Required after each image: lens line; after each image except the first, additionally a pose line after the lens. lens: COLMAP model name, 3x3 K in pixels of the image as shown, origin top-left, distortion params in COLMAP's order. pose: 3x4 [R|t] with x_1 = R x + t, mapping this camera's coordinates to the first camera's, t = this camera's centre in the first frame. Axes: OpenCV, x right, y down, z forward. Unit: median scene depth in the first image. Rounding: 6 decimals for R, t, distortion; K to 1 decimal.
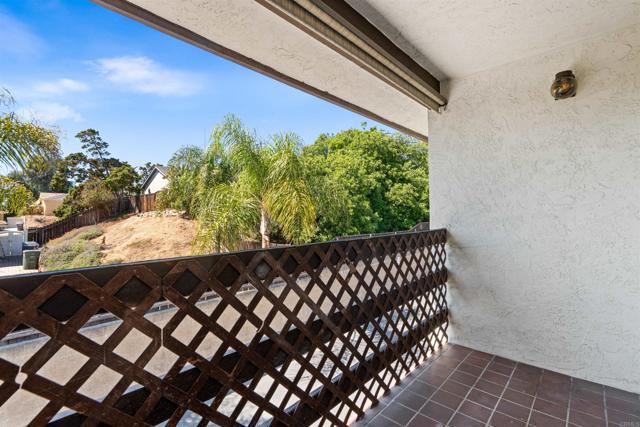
lens RADIAL K [[289.2, 0, 288.8], [0, 289.2, 205.3], [0, 0, 1]] dist [-0.002207, -0.000299]
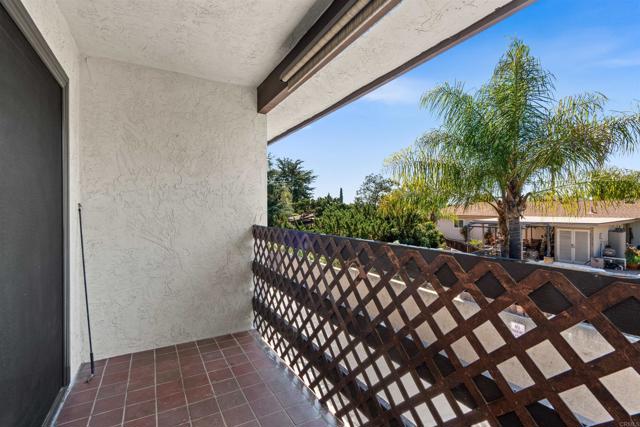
lens RADIAL K [[292.3, 0, 320.0], [0, 292.3, 213.5], [0, 0, 1]] dist [0.000899, 0.000393]
pose [[-0.230081, -0.000329, -0.973171, 1.024396], [0.017526, 0.999836, -0.004482, 0.035934], [0.973014, -0.018087, -0.230037, 0.994905]]
